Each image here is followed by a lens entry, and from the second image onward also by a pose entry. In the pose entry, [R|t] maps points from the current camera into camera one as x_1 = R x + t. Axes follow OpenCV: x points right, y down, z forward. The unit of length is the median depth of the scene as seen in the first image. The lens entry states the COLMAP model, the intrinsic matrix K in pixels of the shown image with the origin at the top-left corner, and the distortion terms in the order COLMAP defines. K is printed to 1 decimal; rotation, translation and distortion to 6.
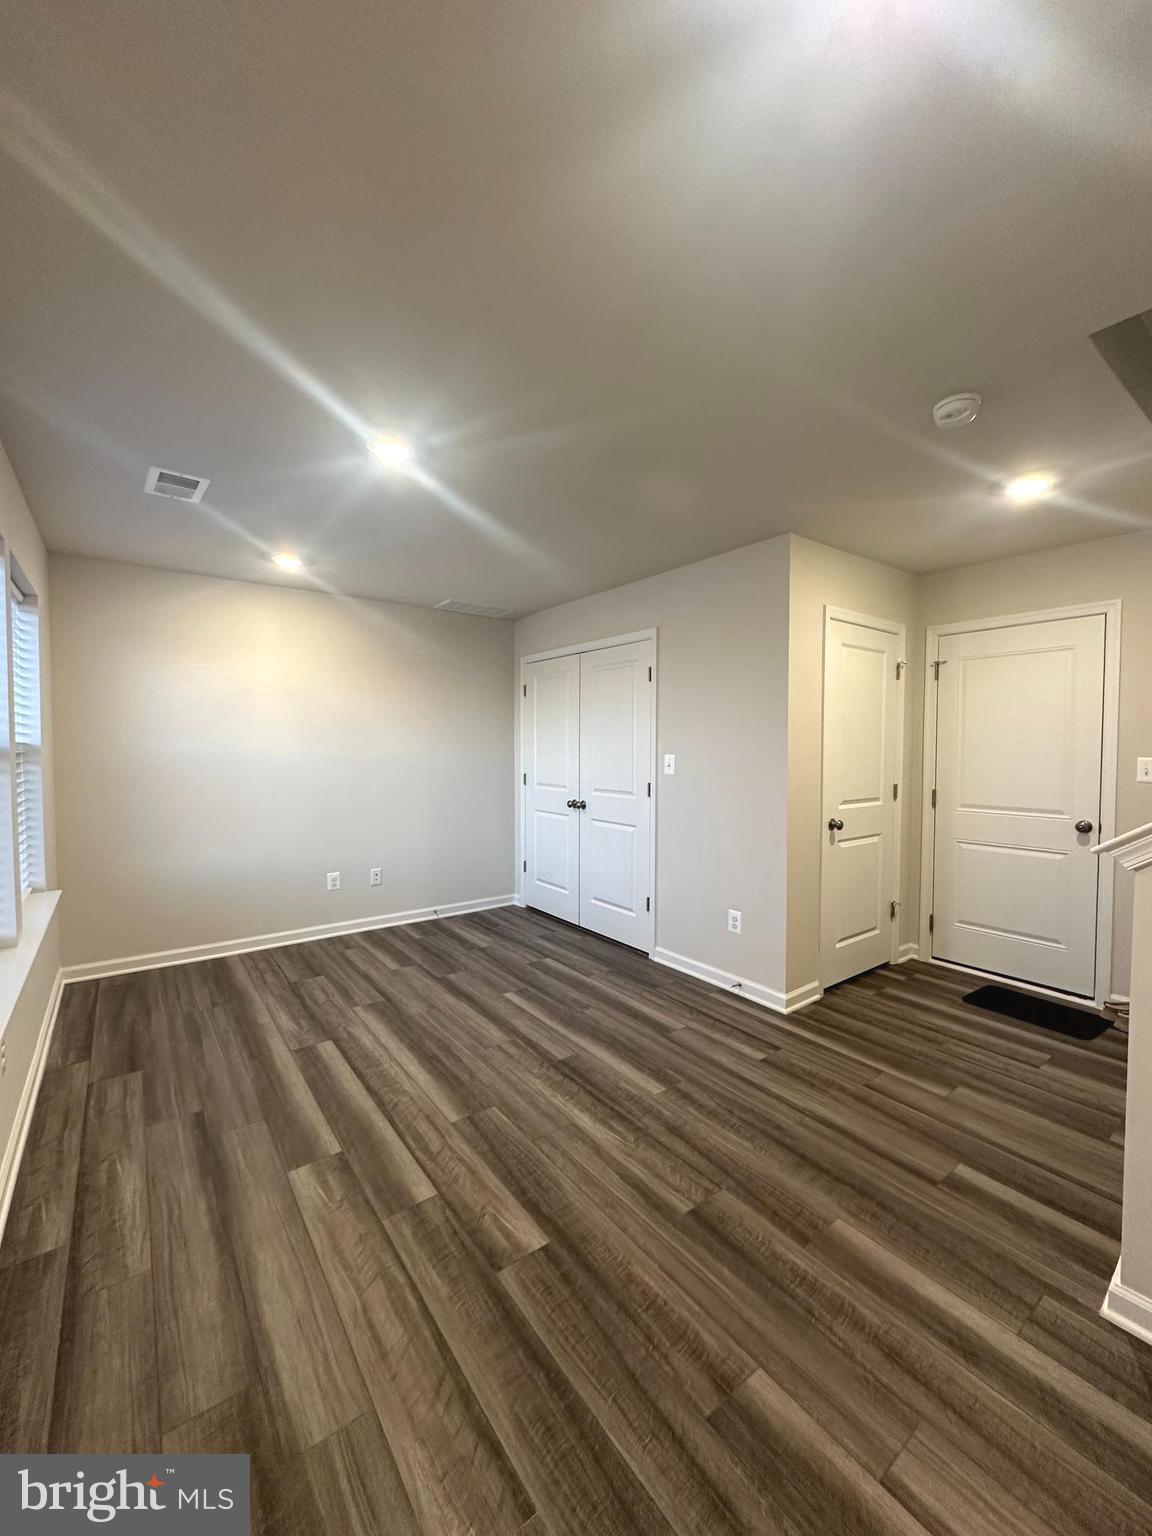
lens RADIAL K [[610.3, 0, 582.7], [0, 610.3, 770.2], [0, 0, 1]] dist [0.001340, -0.000362]
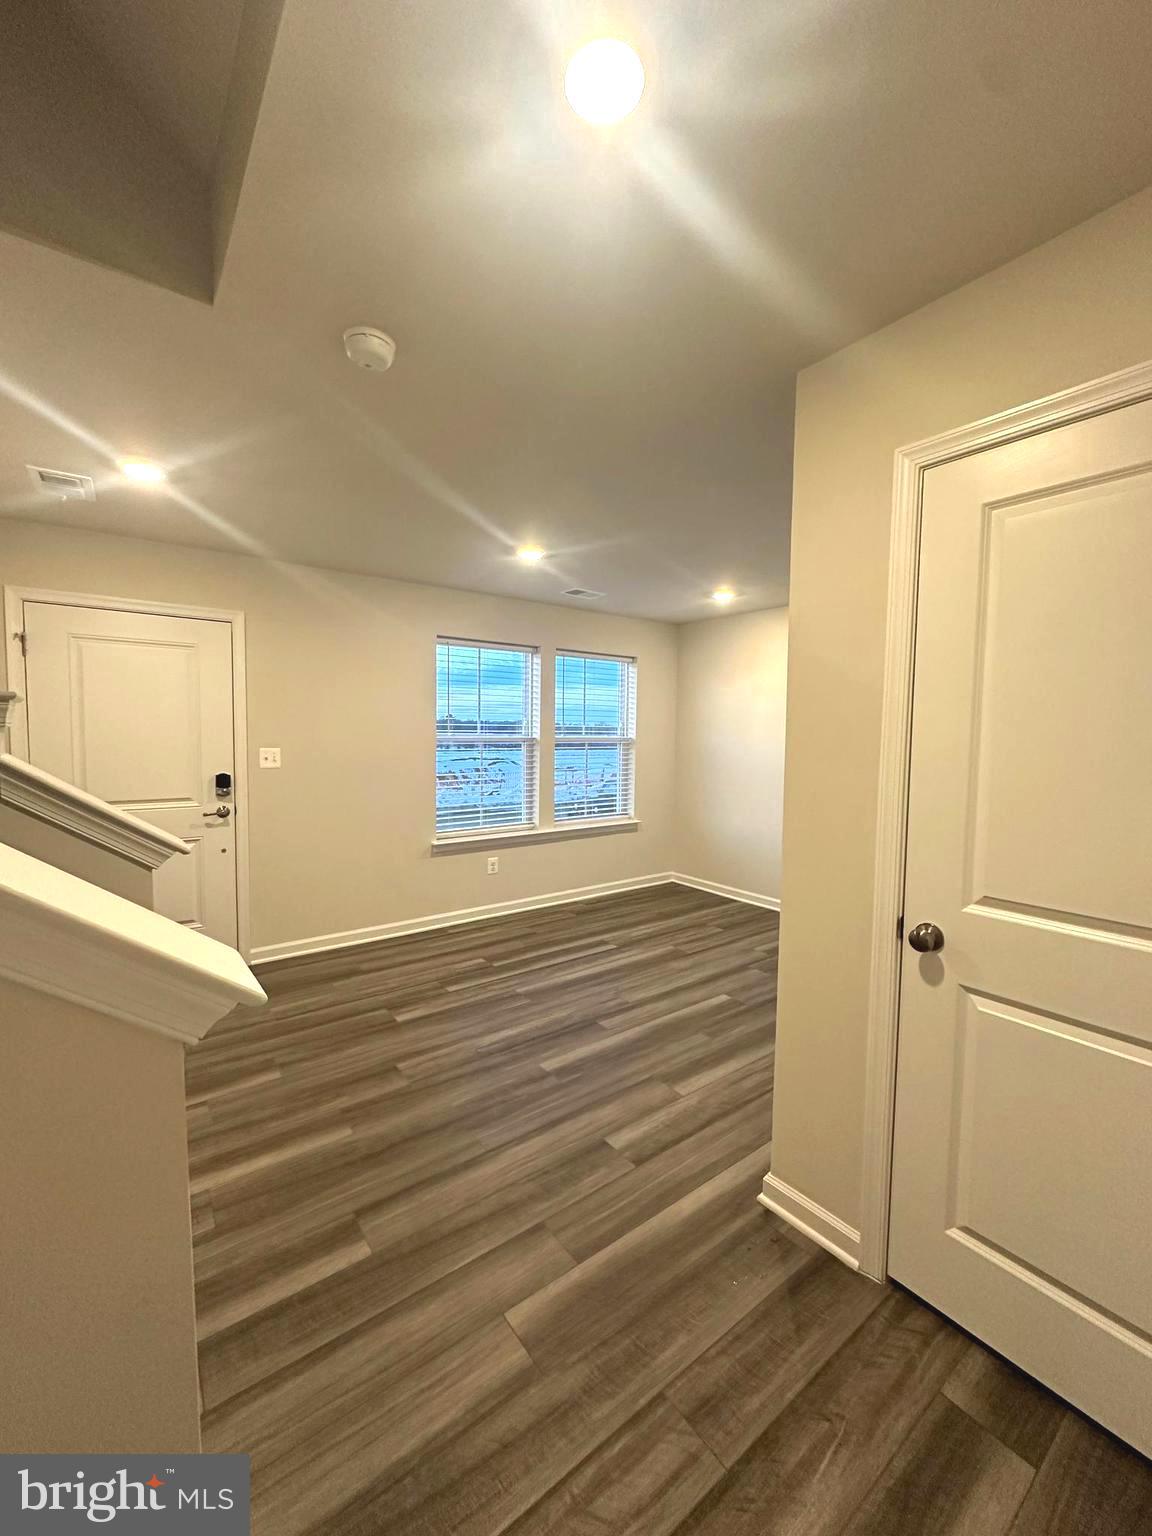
lens RADIAL K [[610.3, 0, 578.0], [0, 610.3, 770.2], [0, 0, 1]] dist [0.001340, -0.000362]
pose [[-0.000619, 0.059030, -0.998256, 1.148075], [-0.049422, 0.997035, 0.058988, -0.060219], [0.998778, 0.049372, 0.002300, 1.016135]]
